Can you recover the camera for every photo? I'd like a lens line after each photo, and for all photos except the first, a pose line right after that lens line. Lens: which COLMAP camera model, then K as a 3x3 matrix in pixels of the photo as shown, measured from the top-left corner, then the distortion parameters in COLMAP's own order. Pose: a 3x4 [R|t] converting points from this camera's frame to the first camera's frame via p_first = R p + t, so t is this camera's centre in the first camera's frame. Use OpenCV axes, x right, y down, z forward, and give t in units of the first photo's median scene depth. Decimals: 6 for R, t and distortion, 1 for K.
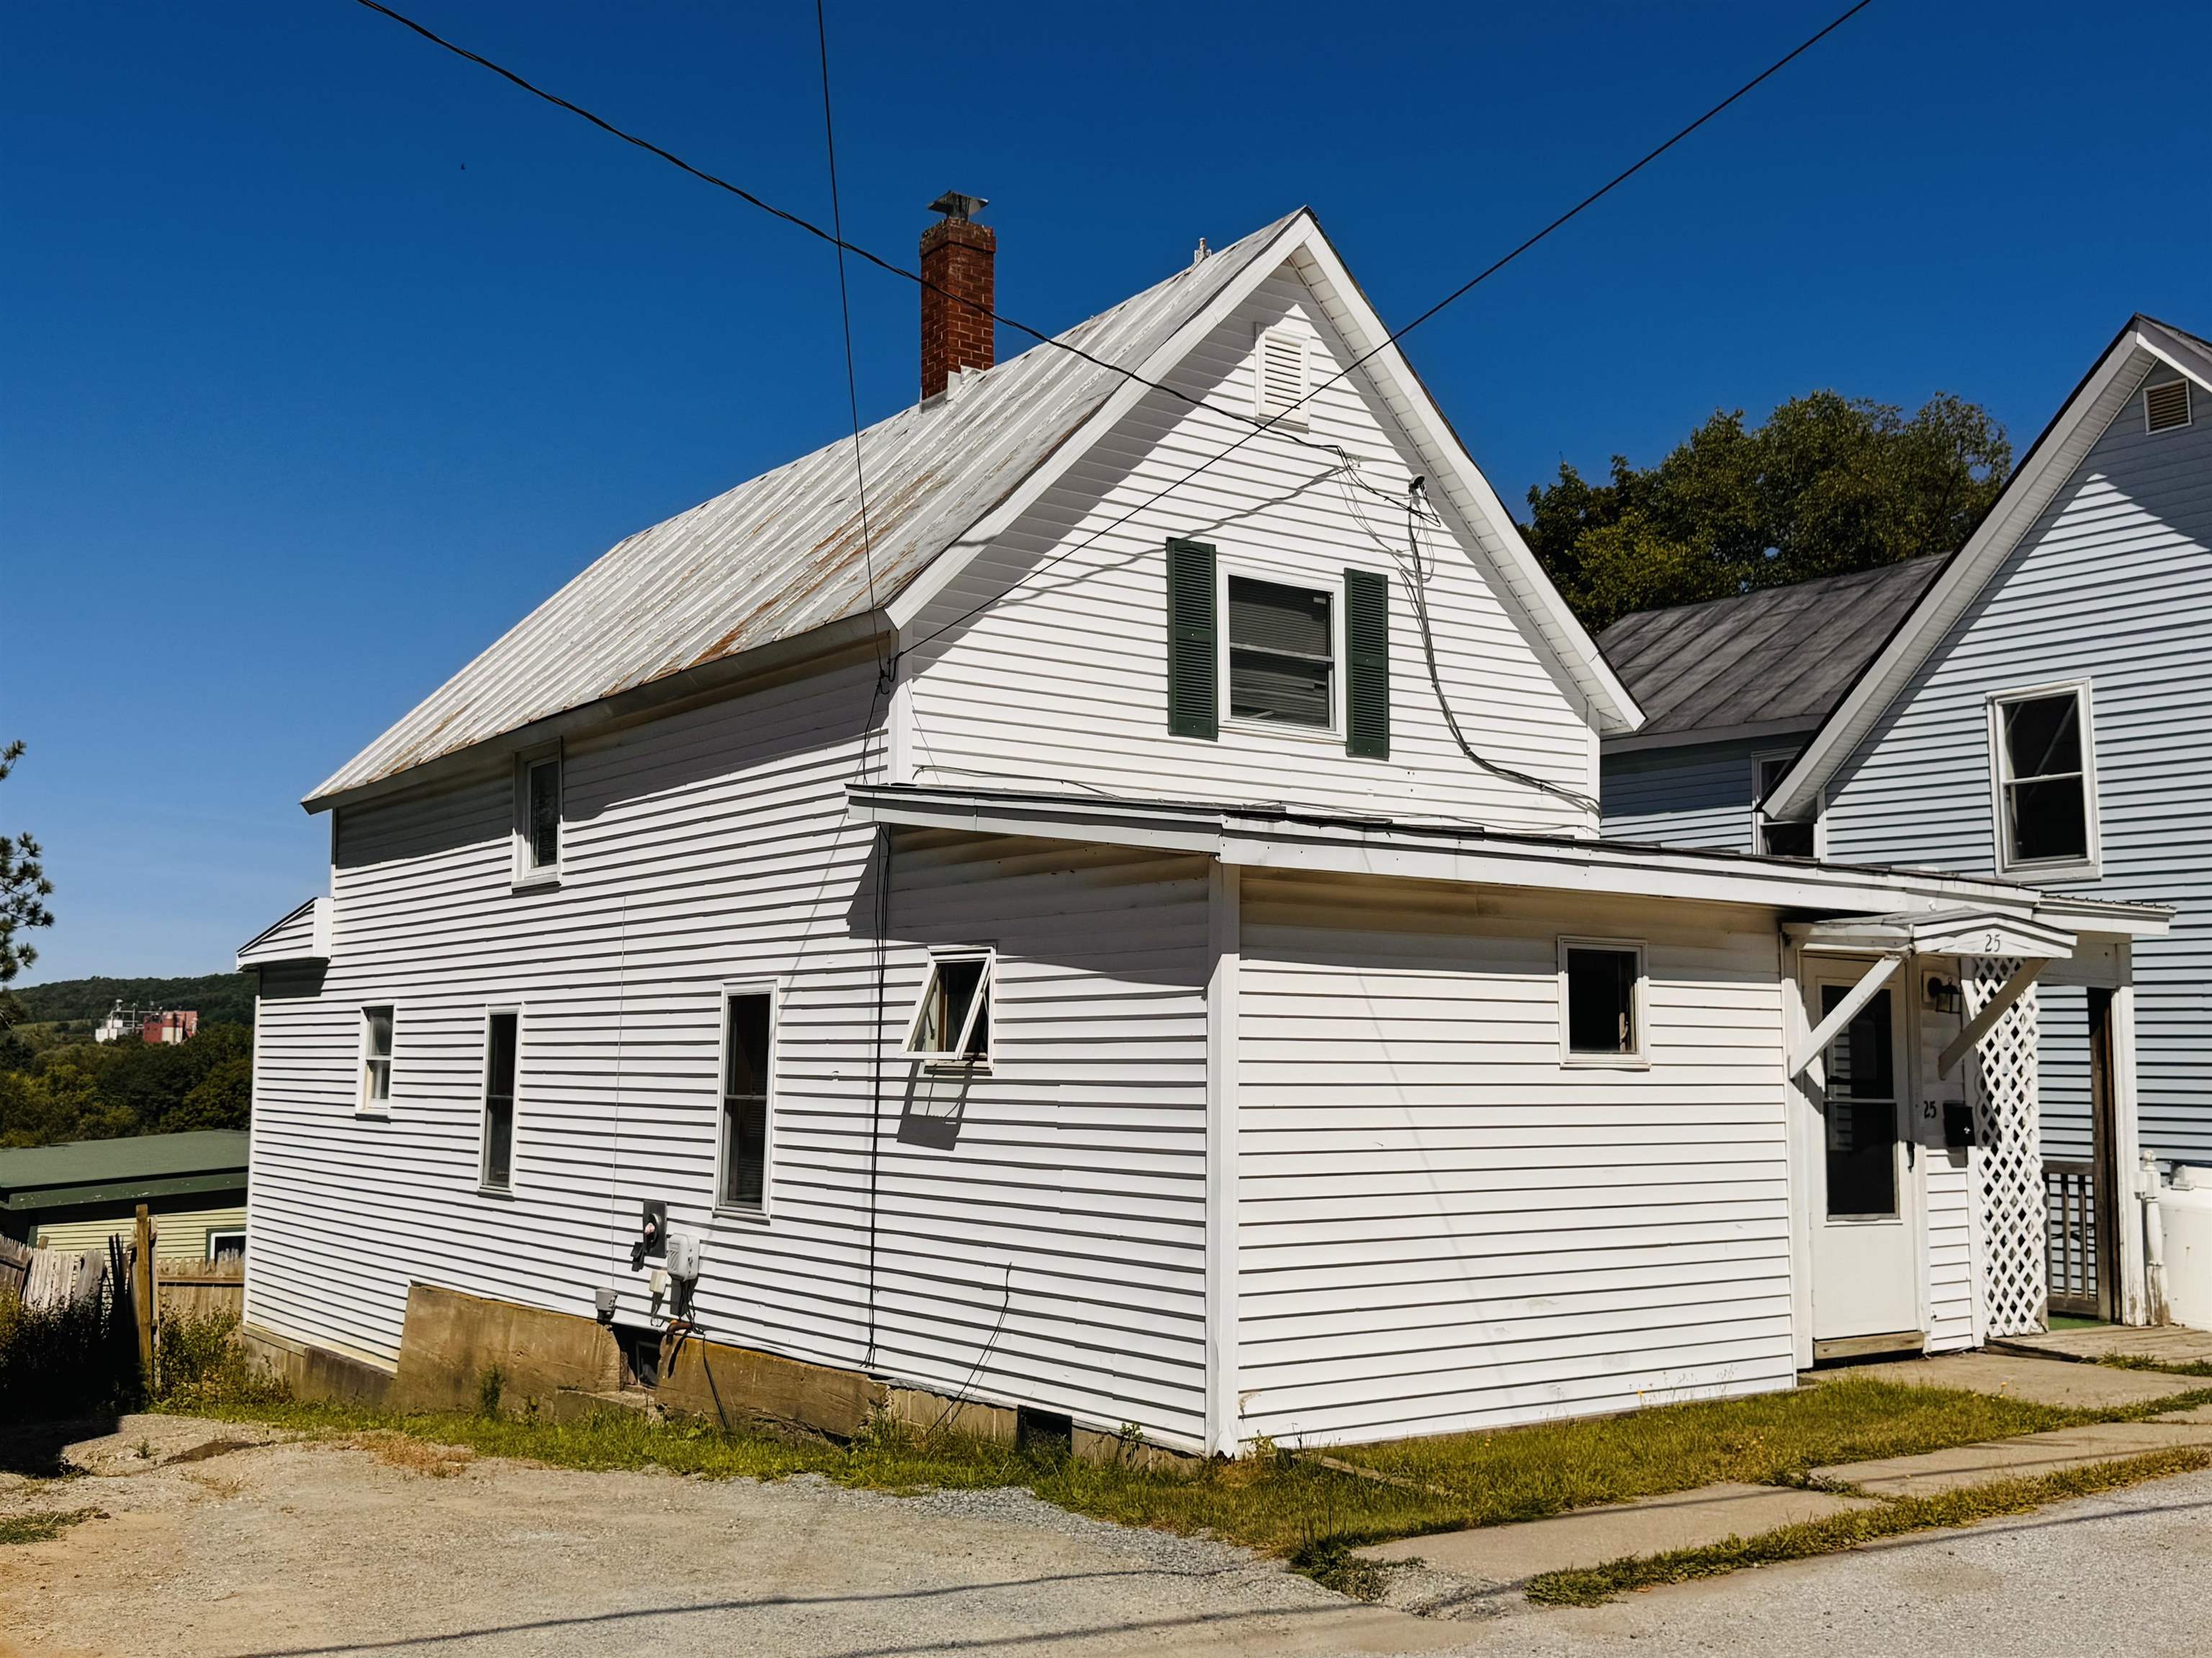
lens RADIAL K [[2098.4, 0, 1112.2], [0, 2098.4, 827.8], [0, 0, 1]] dist [0.068369, 0.000000]
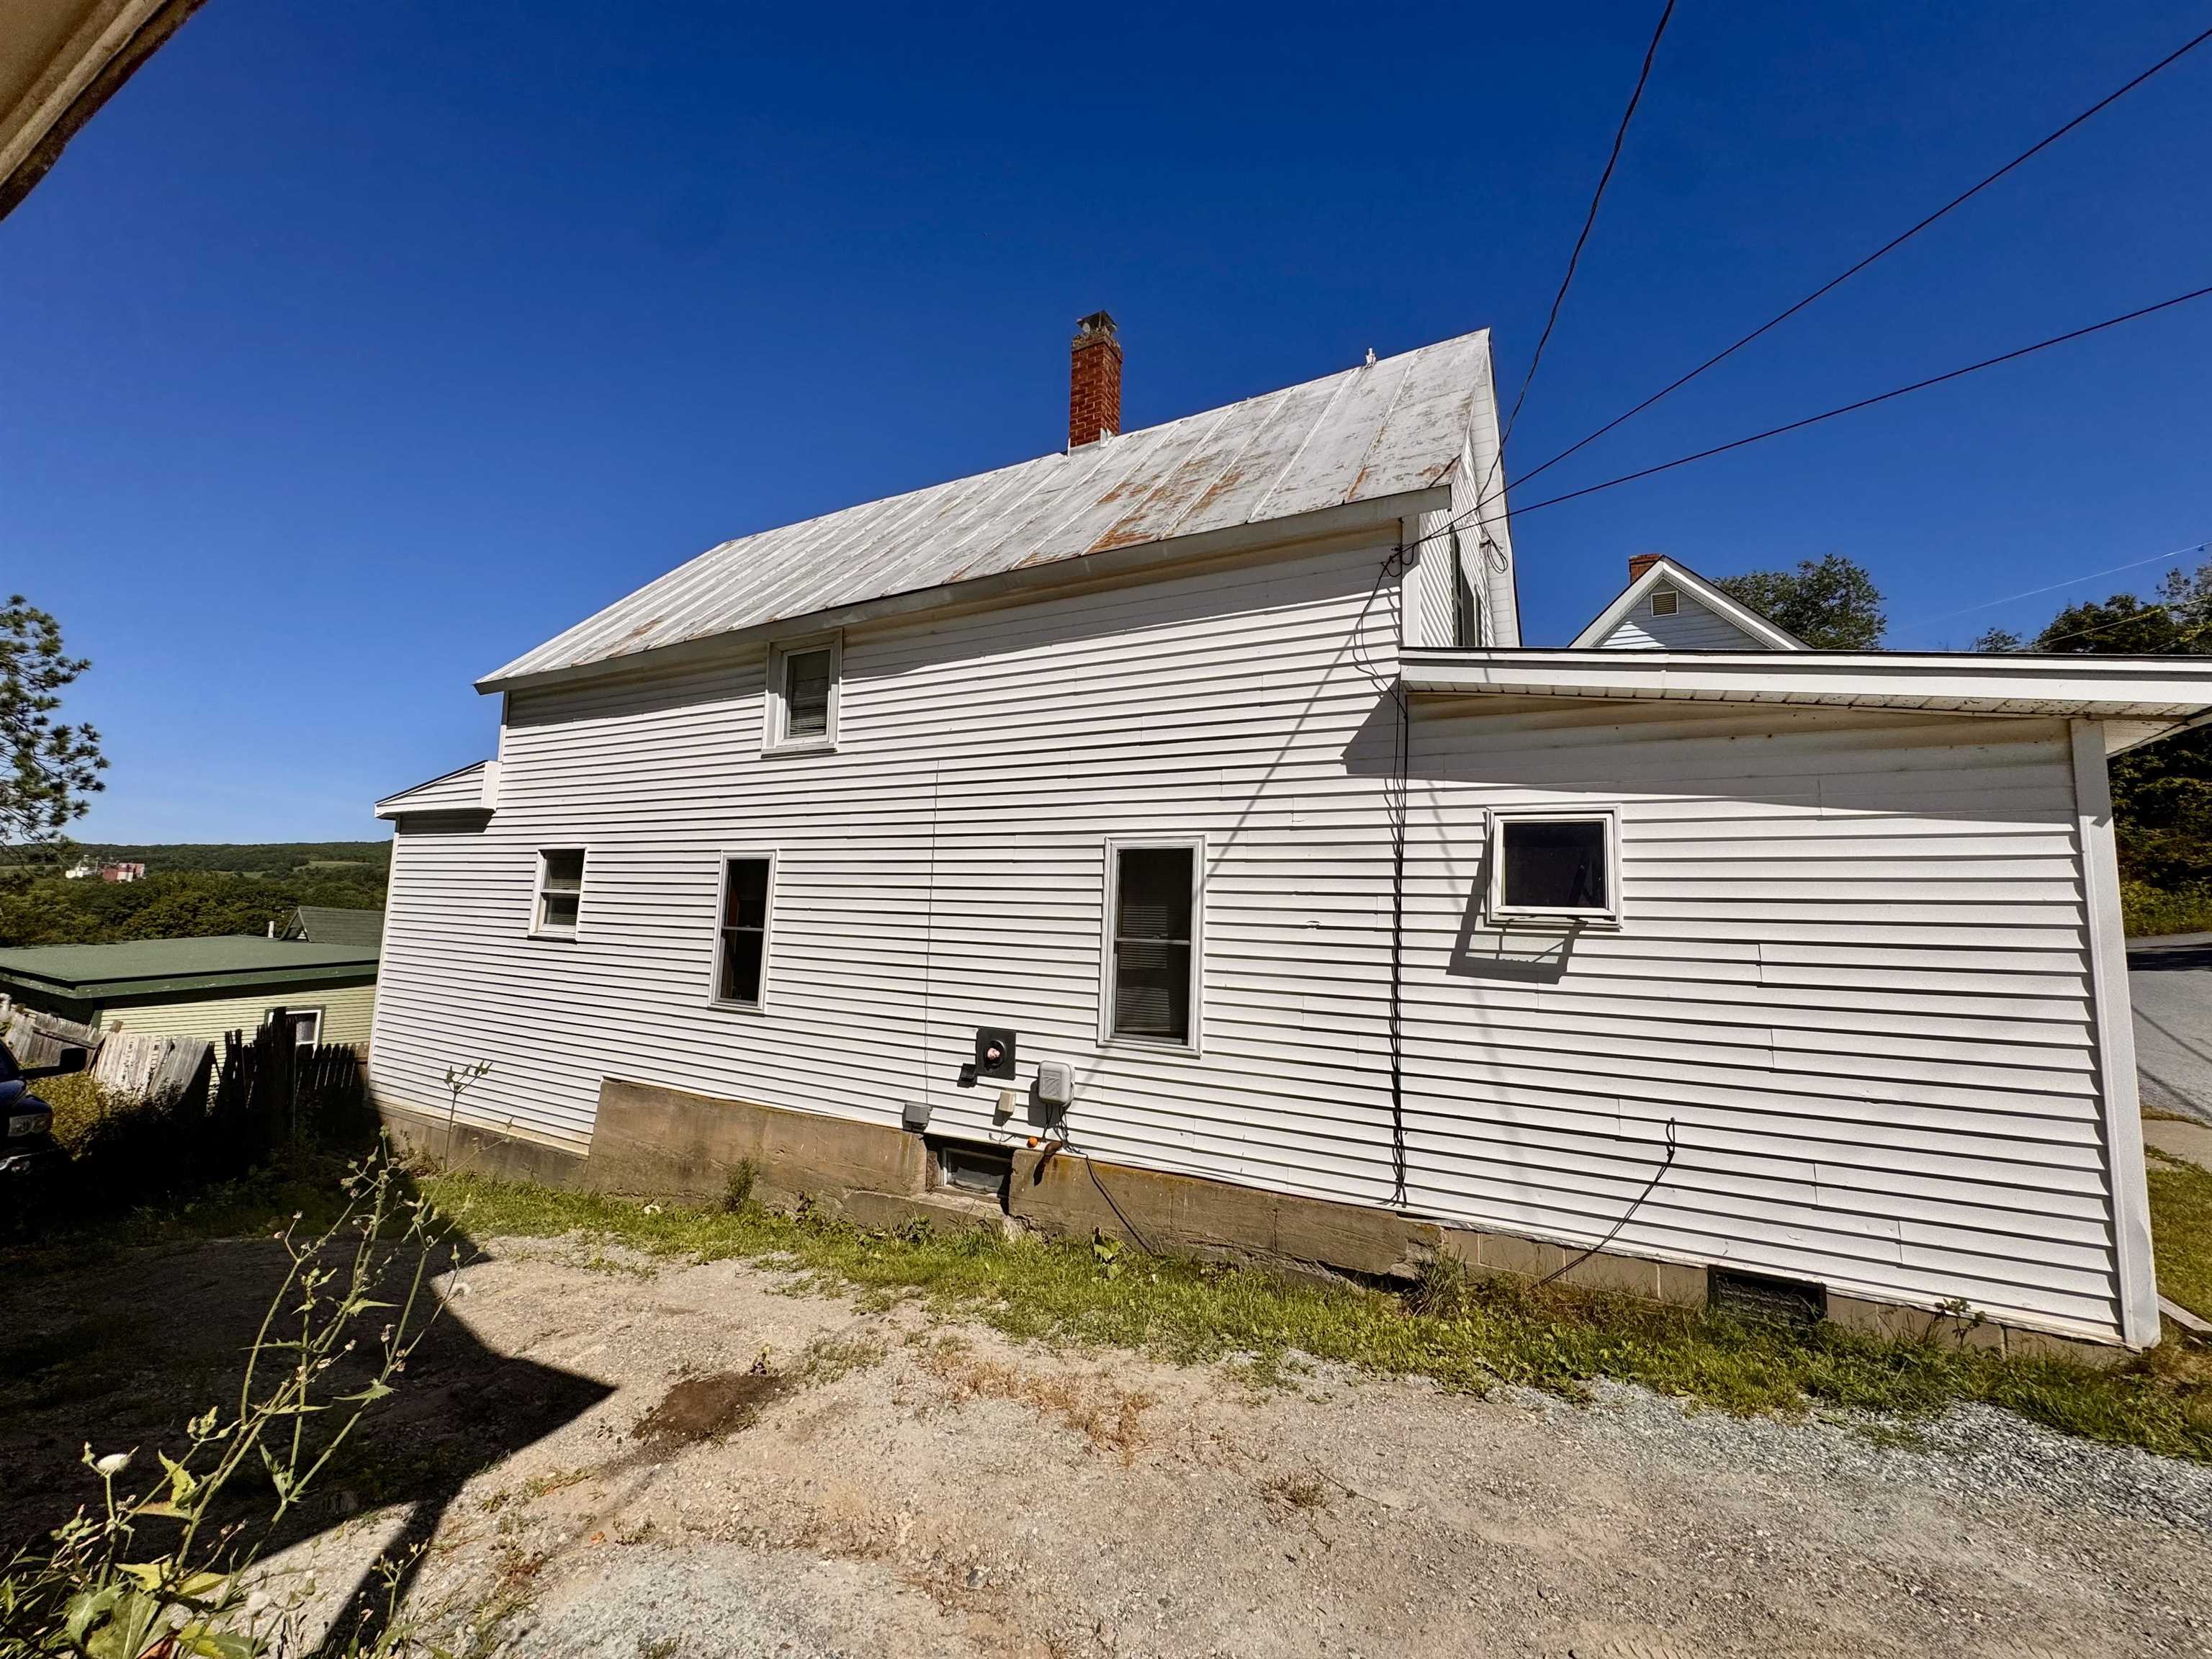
lens RADIAL K [[889.5, 0, 1105.0], [0, 889.5, 827.3], [0, 0, 1]] dist [0.000205, 0.000099]
pose [[0.912738, 0.077611, 0.401105, -0.346426], [-0.079781, 0.996748, -0.011317, 0.068092], [-0.400679, -0.021671, 0.915962, 0.521734]]
